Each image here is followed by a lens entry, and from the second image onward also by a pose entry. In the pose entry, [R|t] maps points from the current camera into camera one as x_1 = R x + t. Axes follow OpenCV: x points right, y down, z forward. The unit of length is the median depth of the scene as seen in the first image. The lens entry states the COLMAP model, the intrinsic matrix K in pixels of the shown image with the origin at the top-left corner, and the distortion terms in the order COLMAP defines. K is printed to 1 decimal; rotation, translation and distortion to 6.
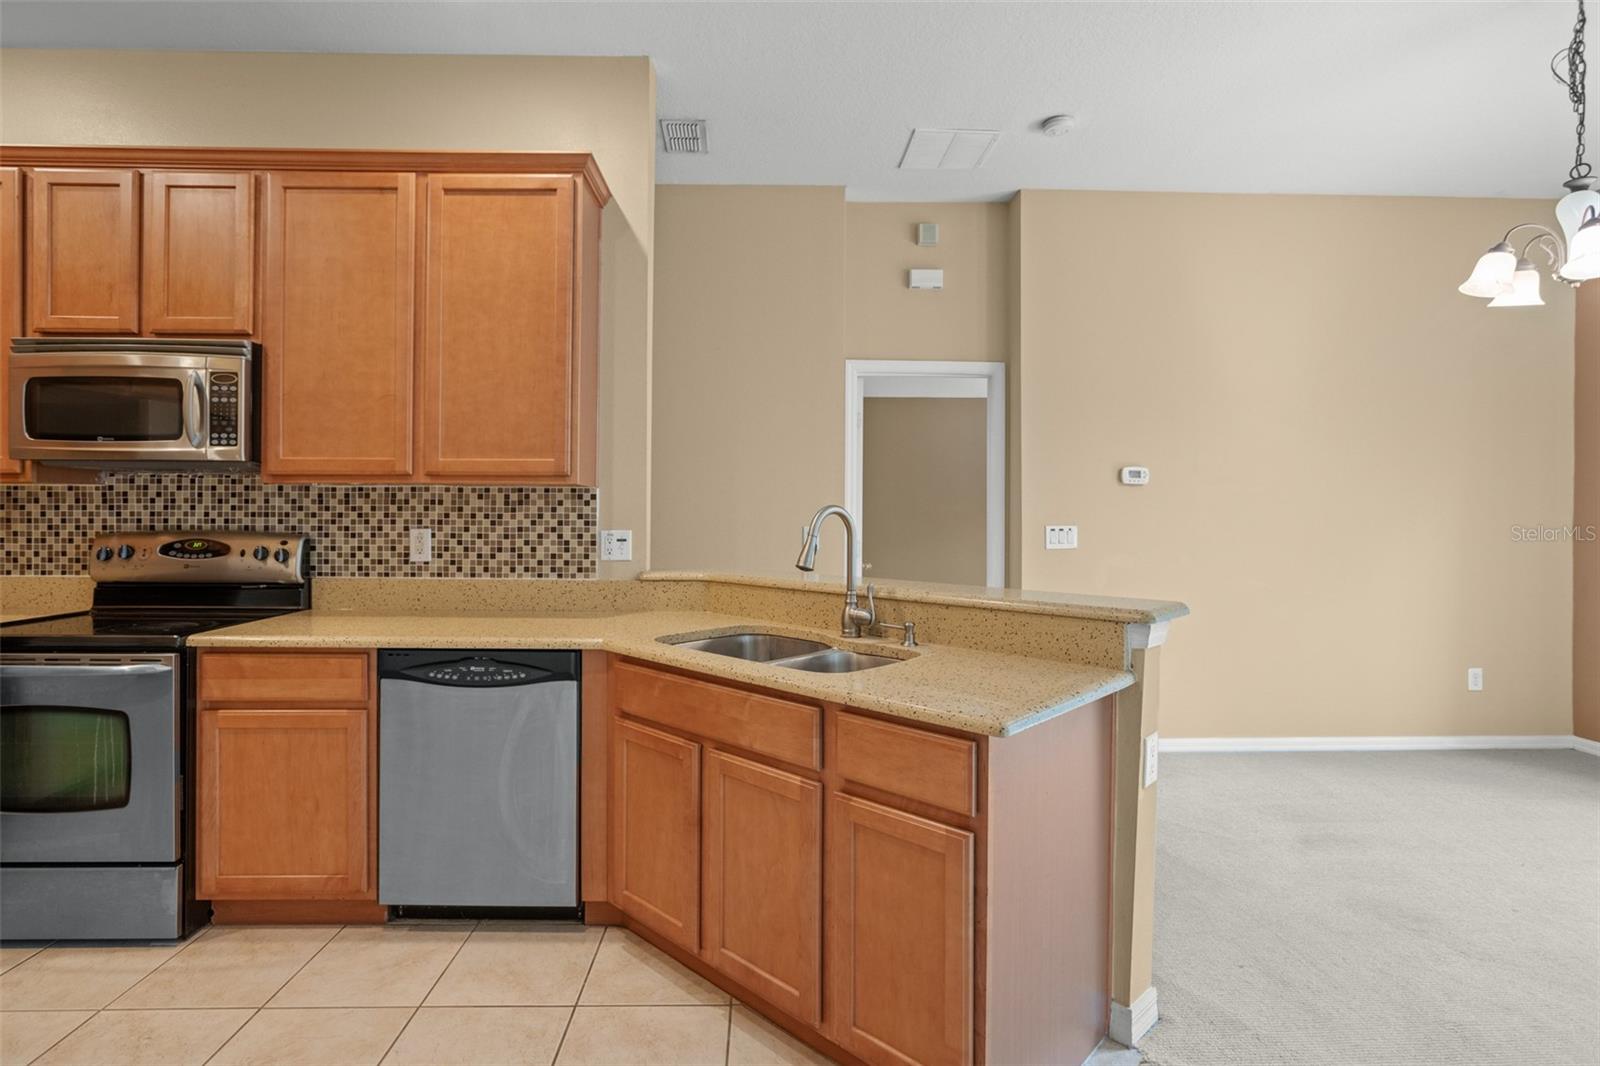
lens RADIAL K [[776.0, 0, 777.5], [0, 776.0, 510.7], [0, 0, 1]] dist [-0.020187, 0.009615]
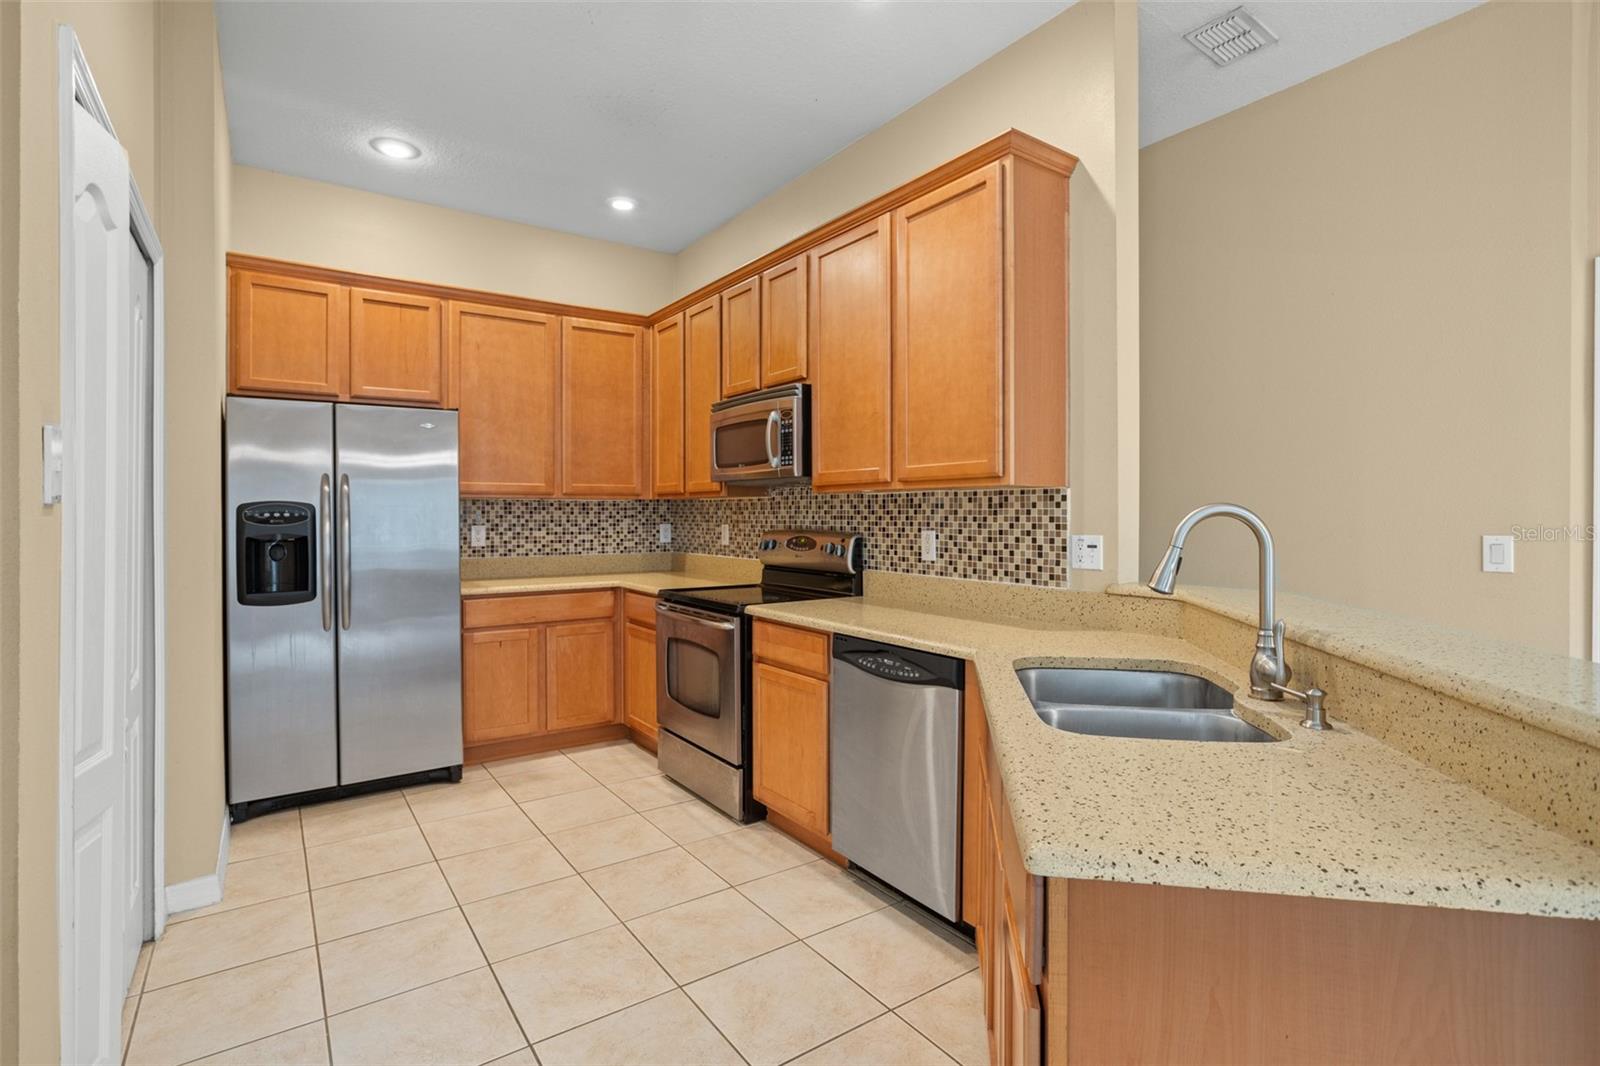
lens RADIAL K [[776.0, 0, 792.9], [0, 776.0, 515.8], [0, 0, 1]] dist [-0.020187, 0.009615]
pose [[0.549273, -0.003217, -0.835637, 0.354308], [0.005368, 0.999986, -0.000321, 0.001988], [0.835626, -0.004309, 0.549282, 0.243492]]
